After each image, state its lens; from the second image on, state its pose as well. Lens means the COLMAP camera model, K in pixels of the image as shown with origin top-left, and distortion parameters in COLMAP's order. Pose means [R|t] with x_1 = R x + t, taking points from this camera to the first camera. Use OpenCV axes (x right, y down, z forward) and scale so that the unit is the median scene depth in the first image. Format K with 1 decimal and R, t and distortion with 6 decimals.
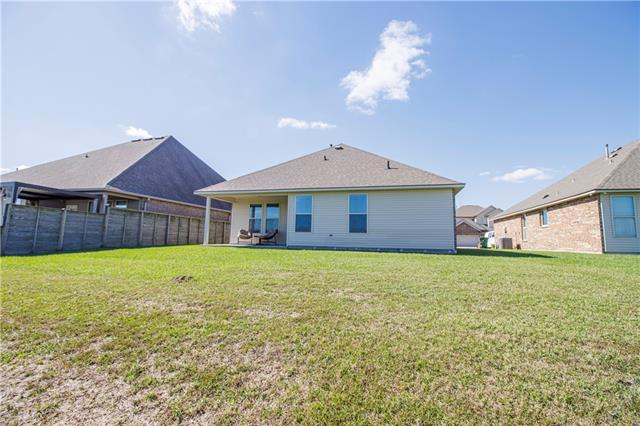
lens RADIAL K [[296.4, 0, 320.0], [0, 296.4, 213.0], [0, 0, 1]] dist [-0.000709, -0.000207]
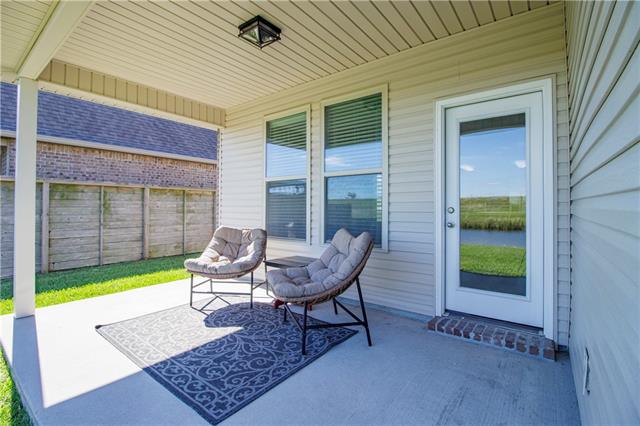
lens RADIAL K [[296.4, 0, 320.0], [0, 296.4, 213.0], [0, 0, 1]] dist [-0.000709, -0.000207]
pose [[0.928865, -0.011832, -0.370230, -0.097167], [0.054421, 0.993003, 0.104803, 0.020812], [0.366400, -0.117496, 0.923009, 0.741059]]
